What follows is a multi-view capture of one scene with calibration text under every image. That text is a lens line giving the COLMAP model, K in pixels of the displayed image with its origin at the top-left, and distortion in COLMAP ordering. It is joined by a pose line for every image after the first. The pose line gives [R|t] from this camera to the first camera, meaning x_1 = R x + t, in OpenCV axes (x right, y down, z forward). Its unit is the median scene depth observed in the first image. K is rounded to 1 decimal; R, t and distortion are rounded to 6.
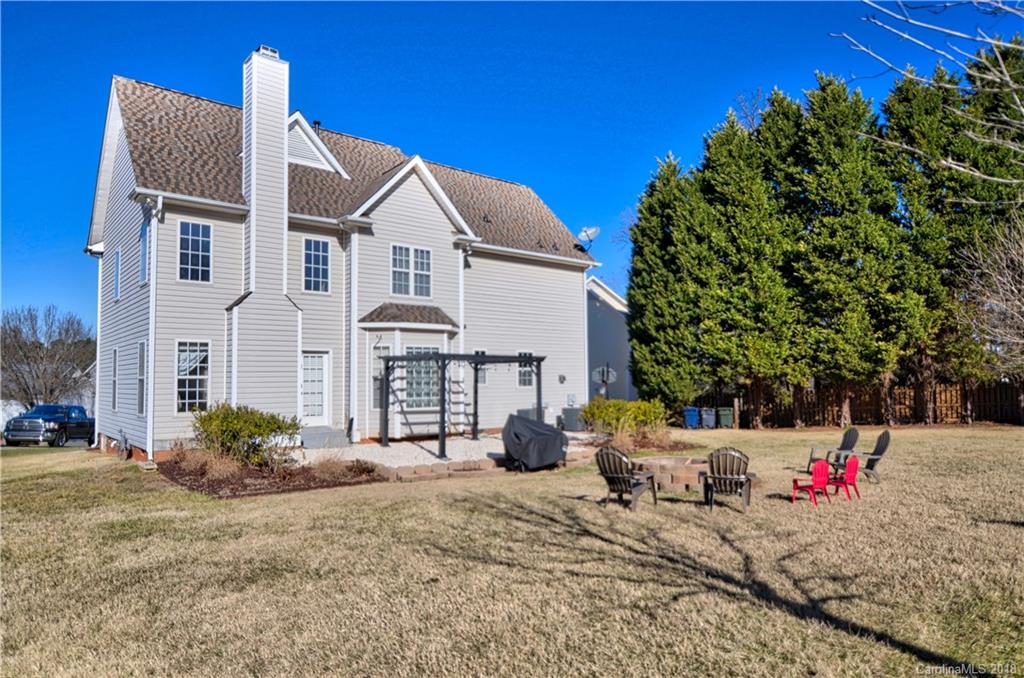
lens RADIAL K [[622.0, 0, 513.9], [0, 622.0, 346.9], [0, 0, 1]] dist [0.012528, -0.027135]
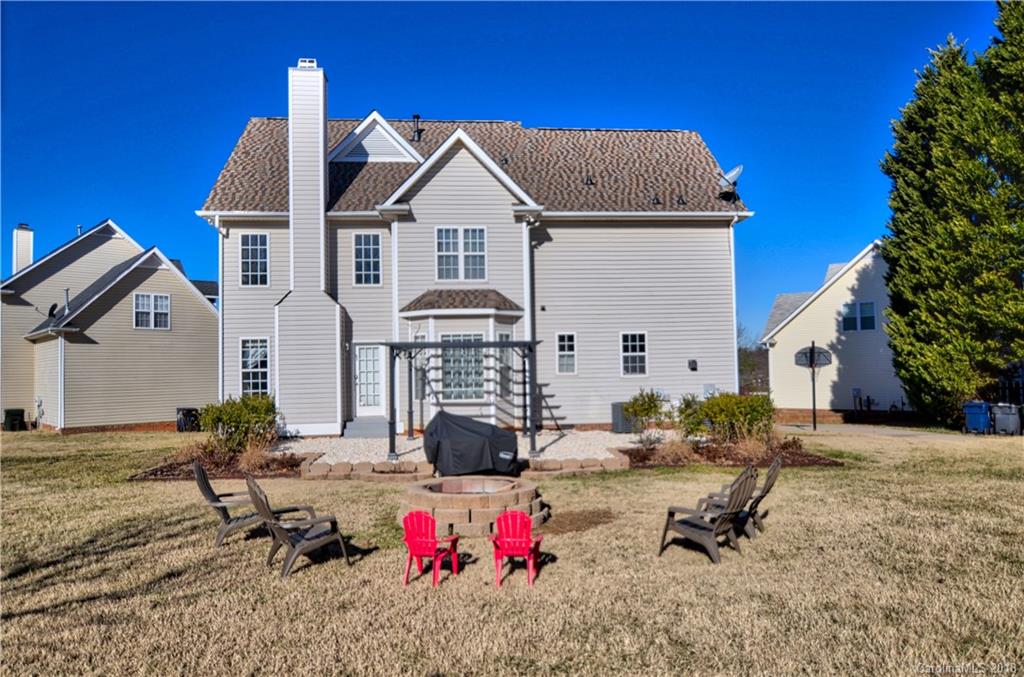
lens RADIAL K [[622.0, 0, 513.9], [0, 622.0, 346.4], [0, 0, 1]] dist [0.012528, -0.027135]
pose [[0.826485, -0.030054, -0.562156, 0.425752], [0.044079, 0.998963, 0.011398, 0.010846], [0.561230, -0.034199, 0.826953, 0.267524]]
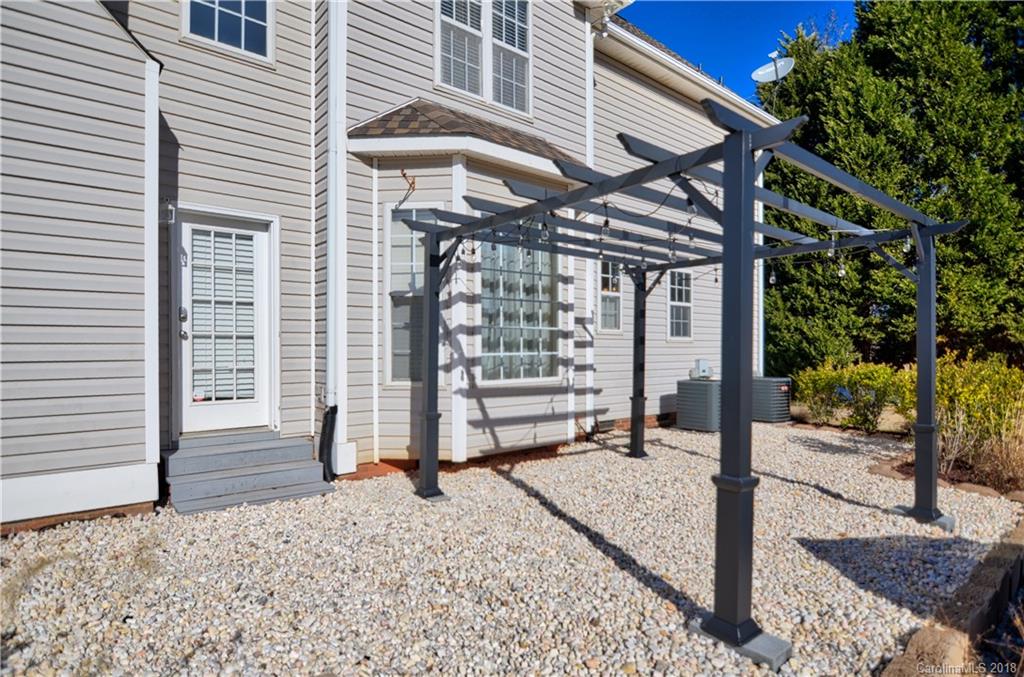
lens RADIAL K [[563.5, 0, 526.3], [0, 563.5, 349.5], [0, 0, 1]] dist [-0.016204, -0.000350]
pose [[0.999800, 0.006033, 0.019063, -0.145251], [-0.007084, 0.998431, 0.055548, 0.058319], [-0.018698, -0.055672, 0.998274, 0.632360]]
